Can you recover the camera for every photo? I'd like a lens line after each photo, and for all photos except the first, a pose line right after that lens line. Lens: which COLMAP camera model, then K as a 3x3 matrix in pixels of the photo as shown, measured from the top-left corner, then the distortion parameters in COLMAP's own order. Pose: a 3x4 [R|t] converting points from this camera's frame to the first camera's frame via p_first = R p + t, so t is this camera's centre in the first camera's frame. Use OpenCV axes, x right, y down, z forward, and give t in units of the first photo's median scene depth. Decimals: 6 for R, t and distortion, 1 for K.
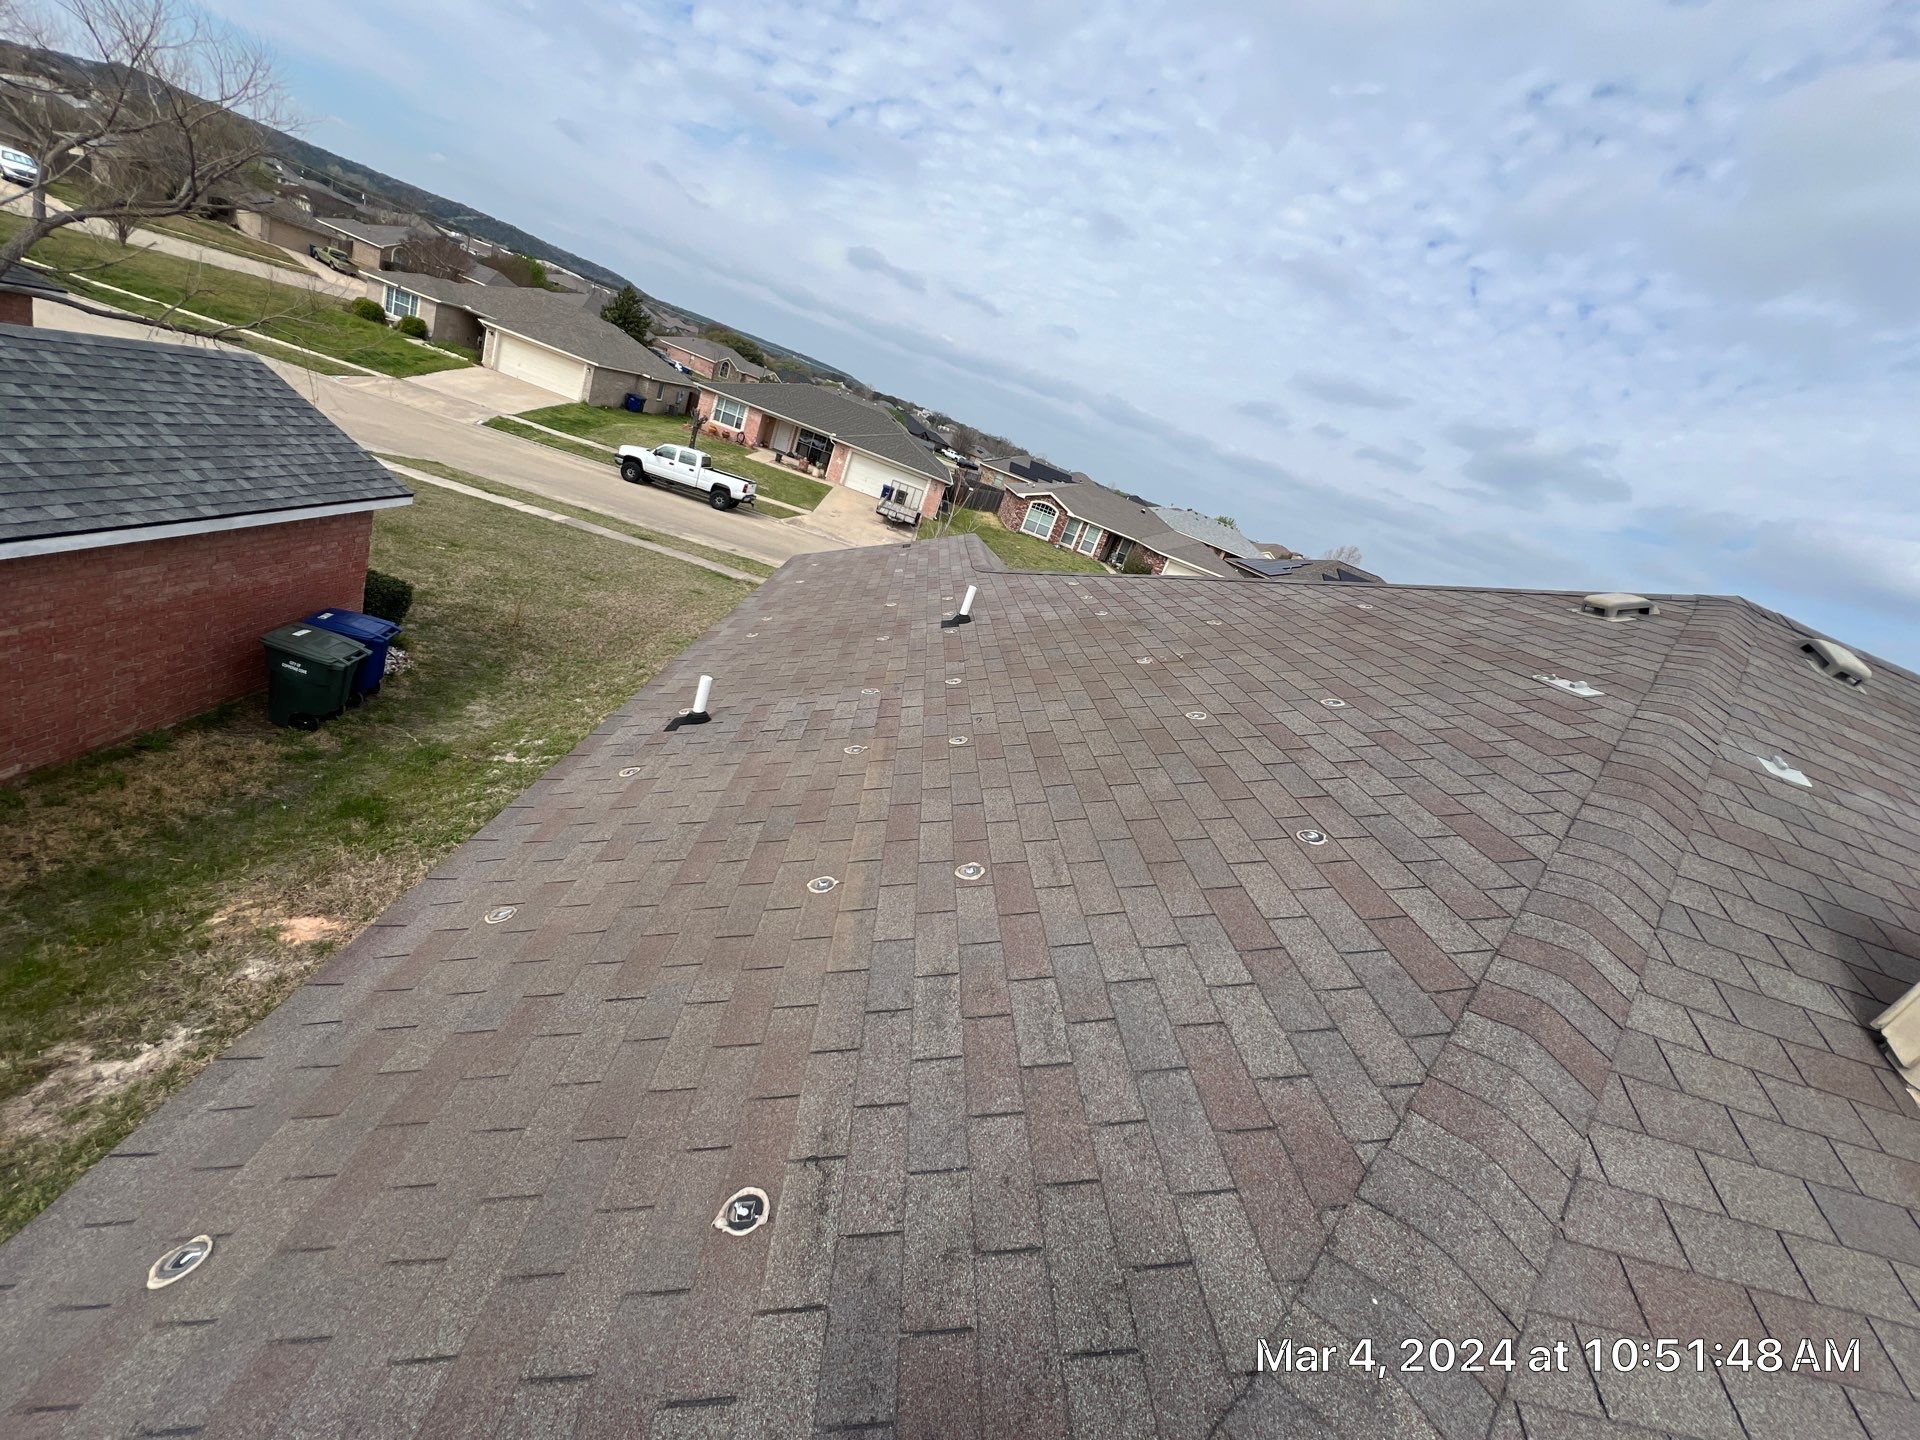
lens RADIAL K [[768.2, 0, 953.6], [0, 768.2, 725.9], [0, 0, 1]] dist [-0.001467, 0.000379]
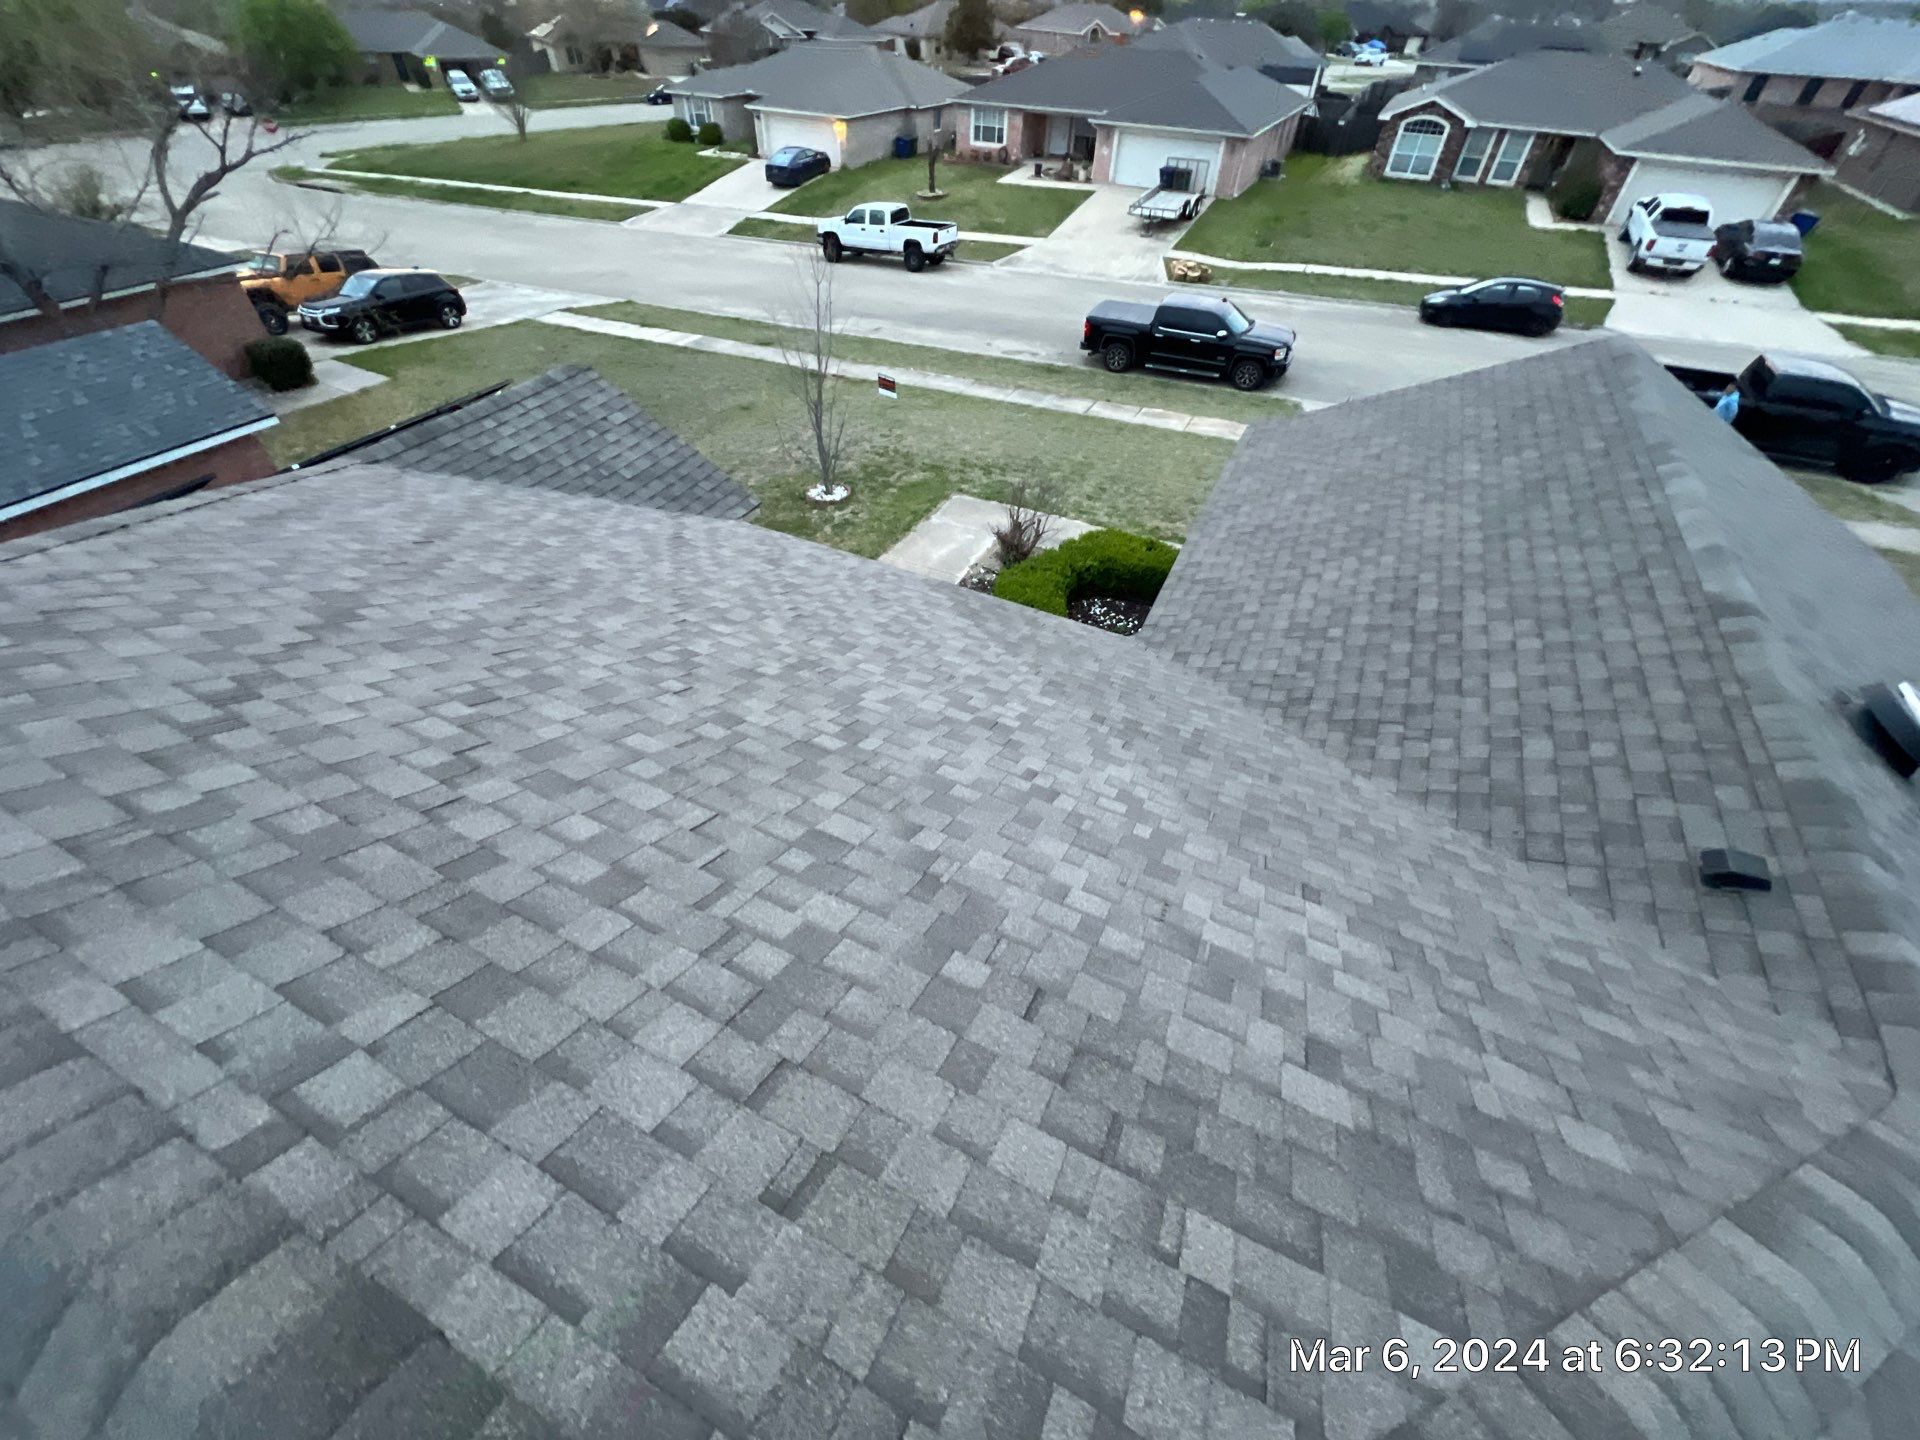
lens RADIAL K [[769.6, 0, 957.9], [0, 769.6, 724.5], [0, 0, 1]] dist [-0.002565, 0.000431]
pose [[0.844733, 0.070065, -0.530581, 0.239192], [0.099278, 0.953672, 0.283996, -0.022078], [0.525899, -0.292576, 0.798642, 0.133532]]
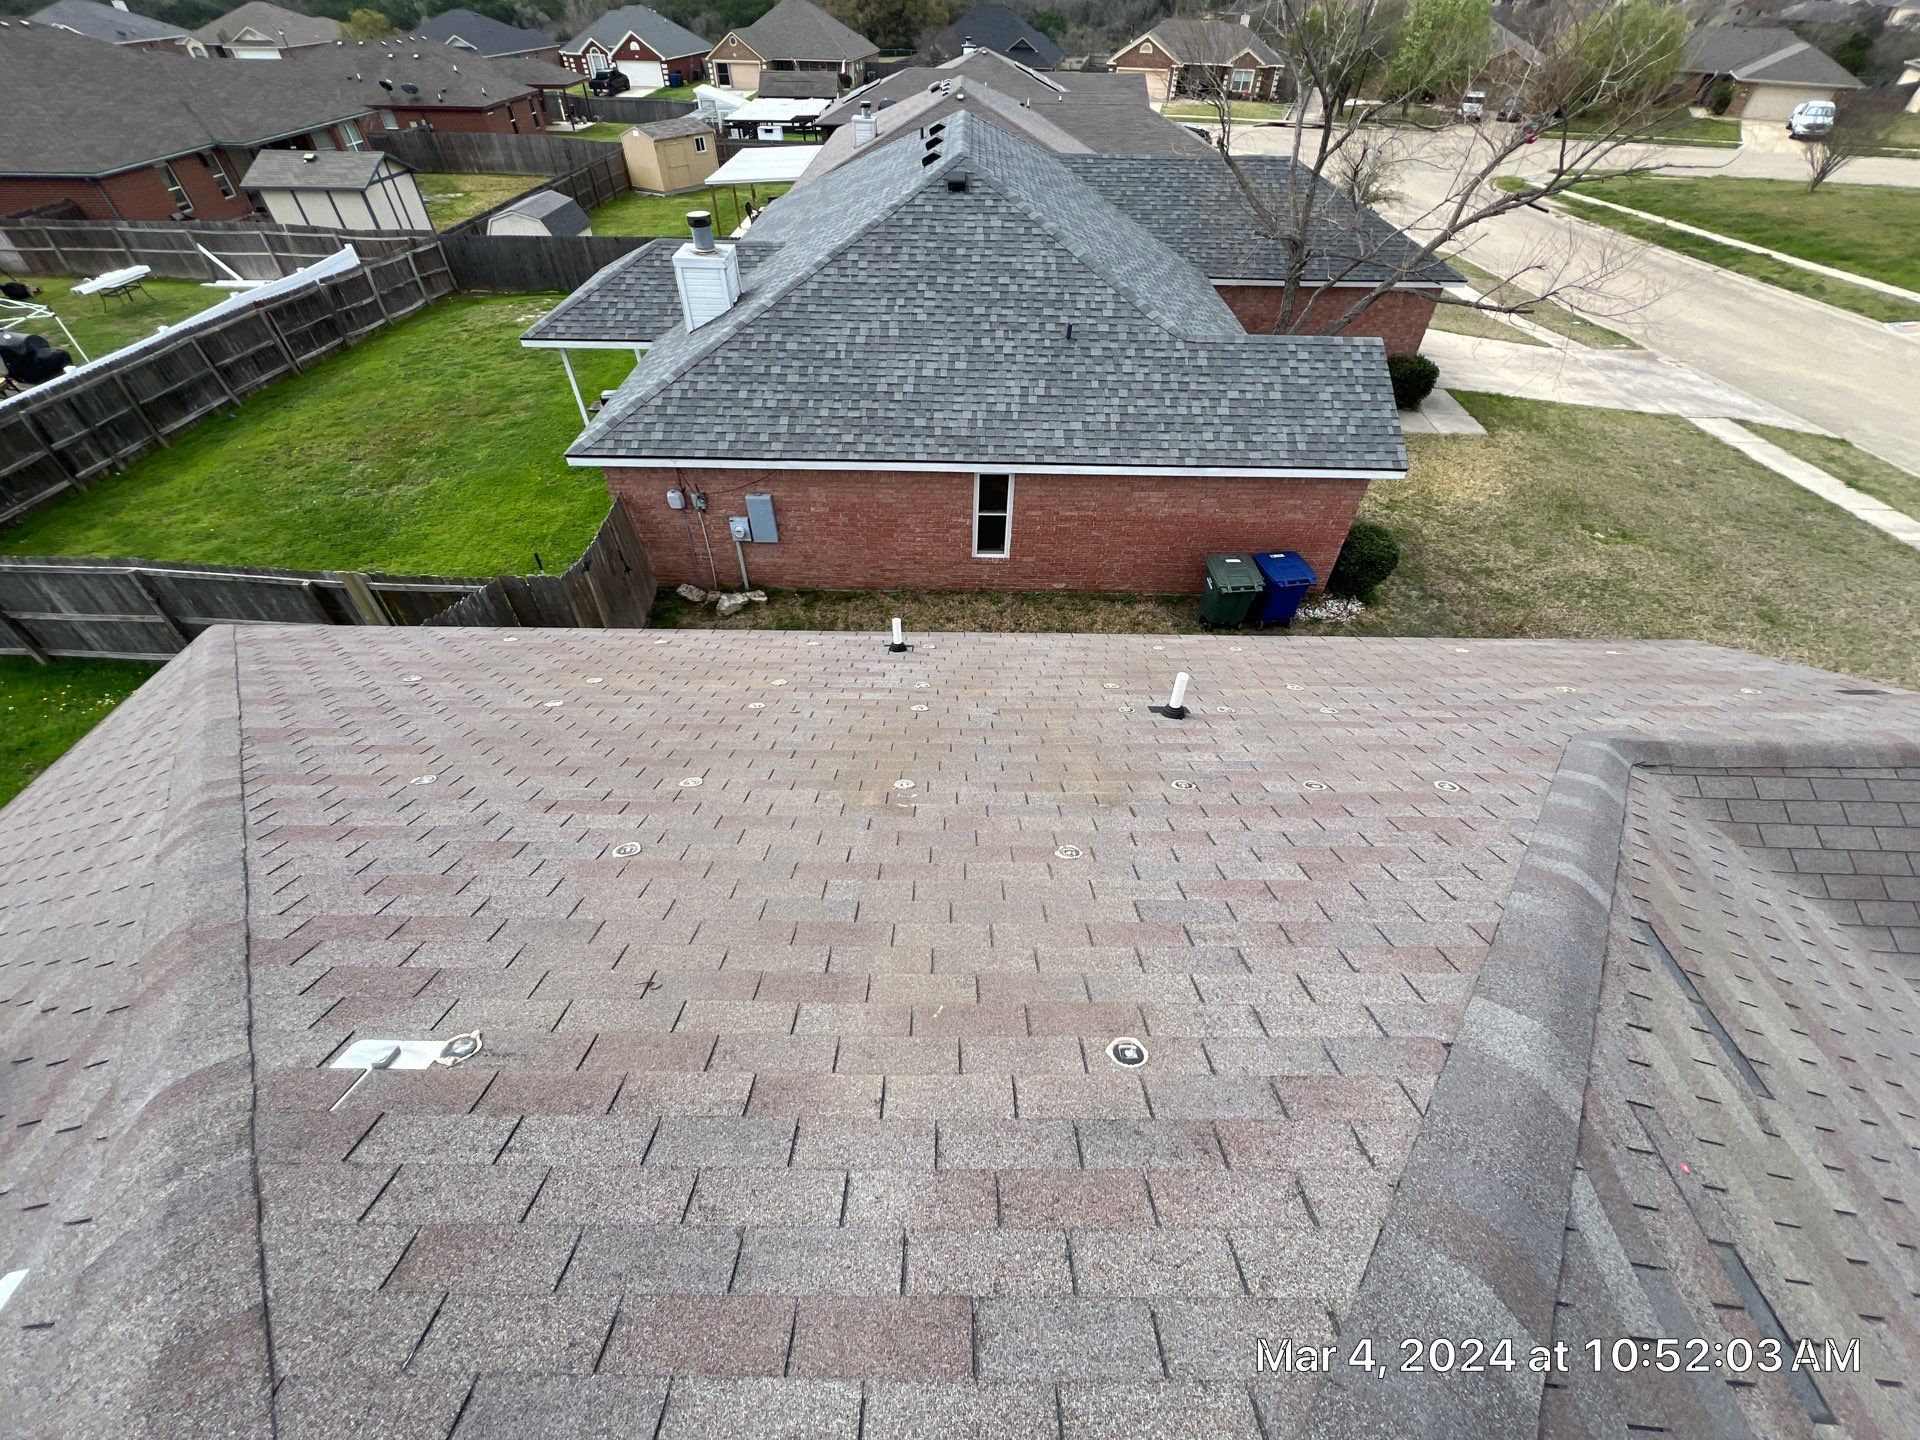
lens RADIAL K [[769.6, 0, 957.9], [0, 769.6, 724.5], [0, 0, 1]] dist [-0.002565, 0.000431]
pose [[-0.023577, 0.418398, -0.907958, 0.114525], [-0.367219, 0.841096, 0.397123, -0.056938], [0.929835, 0.342783, 0.133813, 0.116688]]
